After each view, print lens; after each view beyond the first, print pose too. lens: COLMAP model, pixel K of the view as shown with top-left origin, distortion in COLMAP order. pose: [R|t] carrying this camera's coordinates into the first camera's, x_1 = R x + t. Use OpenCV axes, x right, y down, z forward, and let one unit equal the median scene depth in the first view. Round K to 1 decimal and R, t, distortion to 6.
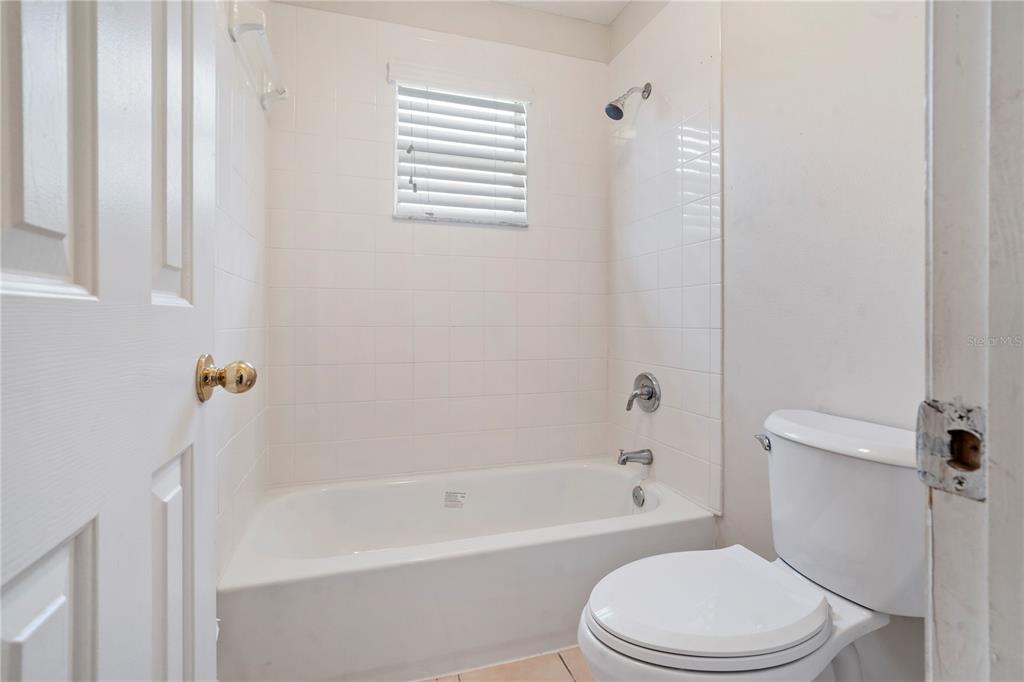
lens RADIAL K [[482.8, 0, 500.0], [0, 482.8, 321.5], [0, 0, 1]] dist [-0.005266, -0.000170]
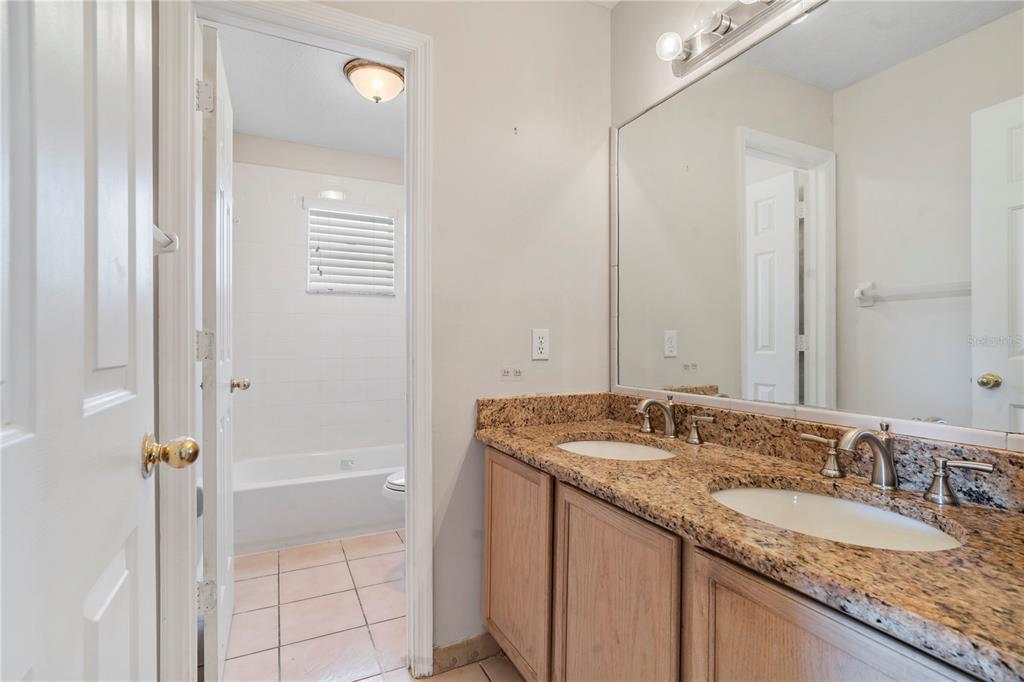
lens RADIAL K [[482.8, 0, 515.5], [0, 482.8, 343.3], [0, 0, 1]] dist [-0.005266, -0.000170]
pose [[0.986507, 0.000715, 0.163720, 0.205471], [-0.002132, 0.999962, 0.008481, -0.054987], [-0.163707, -0.008715, 0.986470, -0.715985]]
